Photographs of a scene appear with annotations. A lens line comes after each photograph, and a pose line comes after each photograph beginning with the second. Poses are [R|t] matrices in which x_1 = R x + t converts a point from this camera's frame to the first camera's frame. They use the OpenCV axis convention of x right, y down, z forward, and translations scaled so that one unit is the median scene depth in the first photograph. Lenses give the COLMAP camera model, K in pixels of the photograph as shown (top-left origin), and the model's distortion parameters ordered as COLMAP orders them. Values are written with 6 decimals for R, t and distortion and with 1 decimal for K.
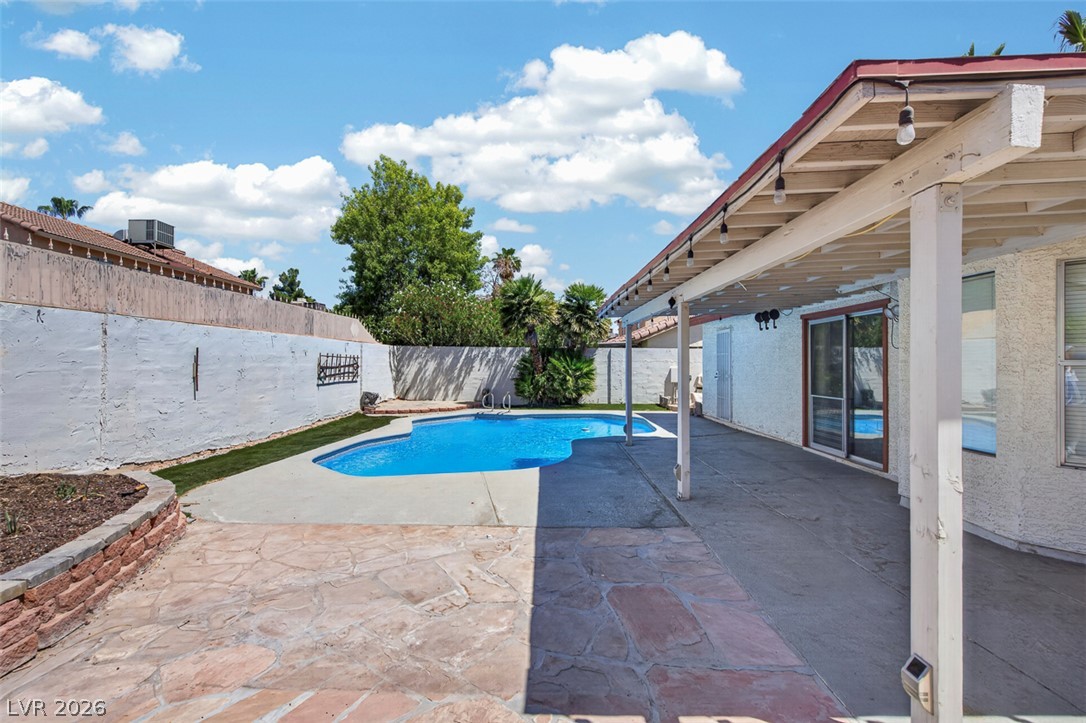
lens RADIAL K [[492.1, 0, 541.6], [0, 492.1, 357.4], [0, 0, 1]] dist [0.006731, -0.000678]
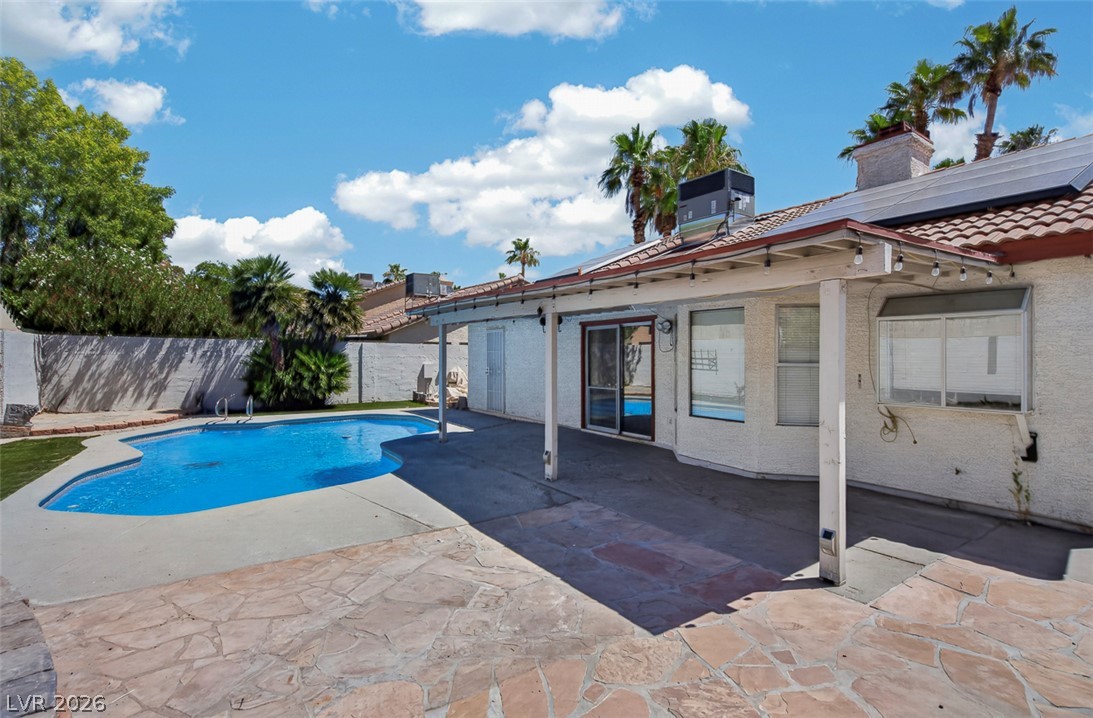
lens RADIAL K [[516.3, 0, 546.4], [0, 516.3, 353.2], [0, 0, 1]] dist [0.022437, -0.016877]
pose [[0.807654, 0.003975, 0.589643, -0.453891], [-0.009477, 0.999936, 0.006240, -0.022866], [-0.589580, -0.010628, 0.807640, 0.015912]]
